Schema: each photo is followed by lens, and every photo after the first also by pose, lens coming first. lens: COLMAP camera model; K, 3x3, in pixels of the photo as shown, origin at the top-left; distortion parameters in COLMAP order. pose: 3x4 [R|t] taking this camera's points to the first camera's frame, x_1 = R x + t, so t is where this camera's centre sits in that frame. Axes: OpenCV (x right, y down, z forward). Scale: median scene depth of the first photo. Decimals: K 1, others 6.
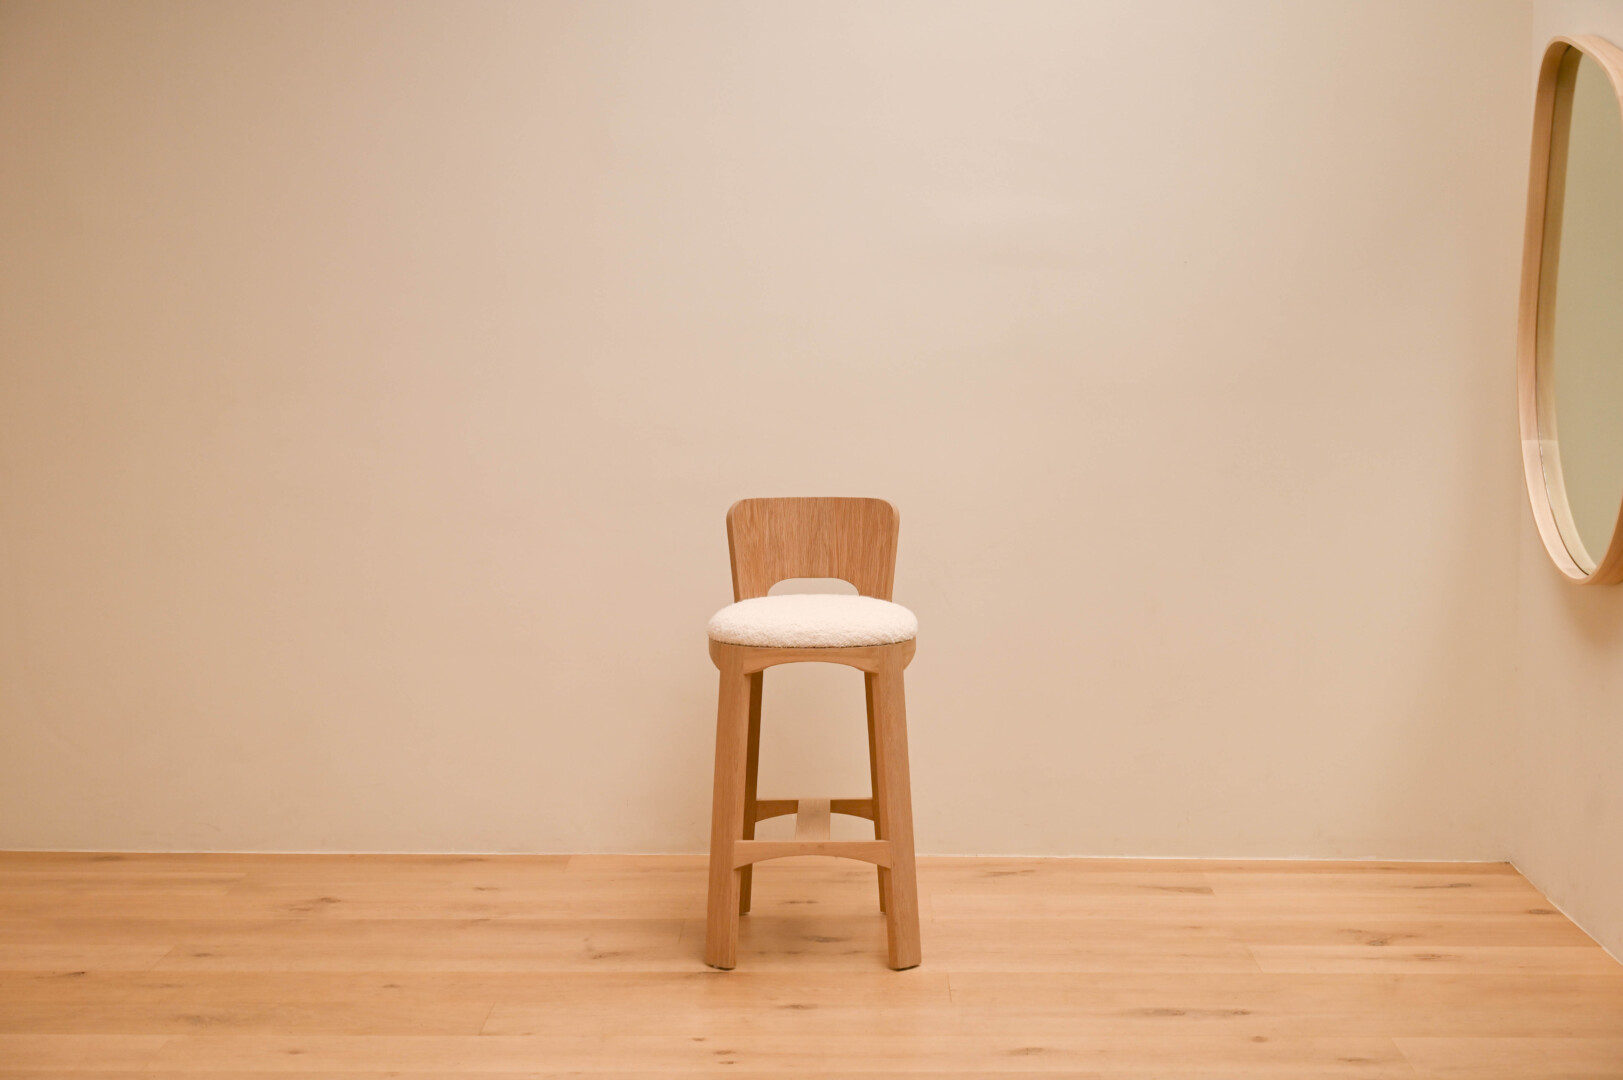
lens RADIAL K [[2565.2, 0, 811.5], [0, 2565.2, 540.0], [0, 0, 1]] dist [-0.029741, -0.056670]
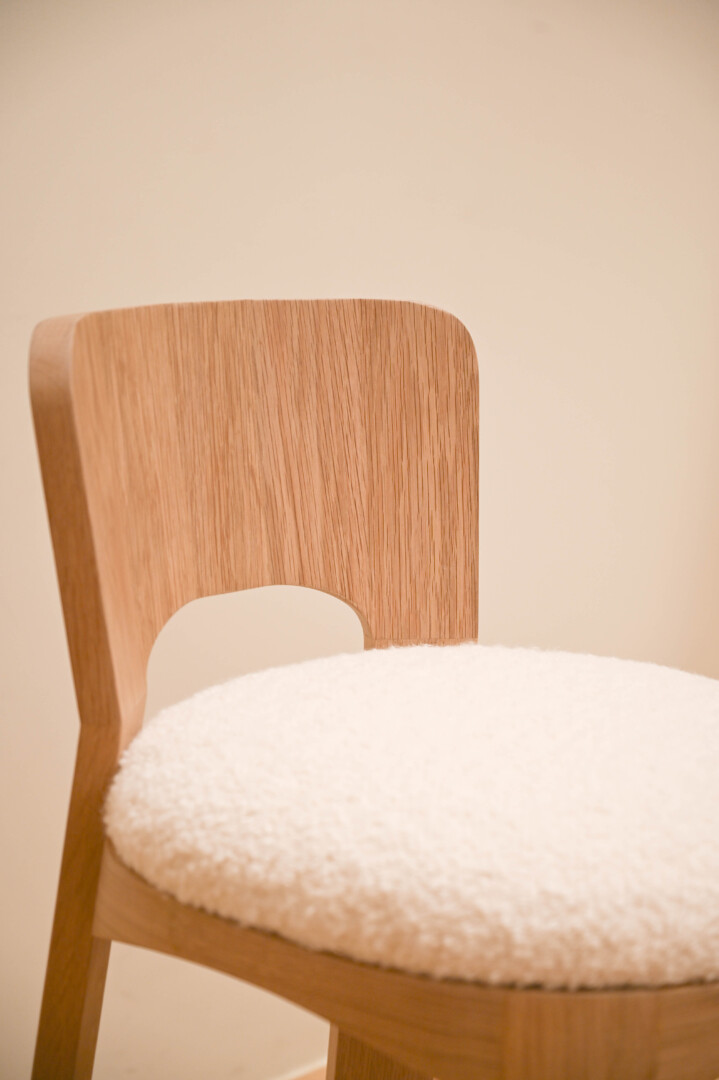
lens RADIAL K [[2181.6, 0, 359.5], [0, 2181.6, 540.0], [0, 0, 1]] dist [-0.042576, -0.044915]
pose [[0.638547, -0.114024, 0.761089, -0.169750], [0.026195, 0.991610, 0.126583, -0.020596], [-0.769137, -0.060893, 0.636176, 0.838350]]
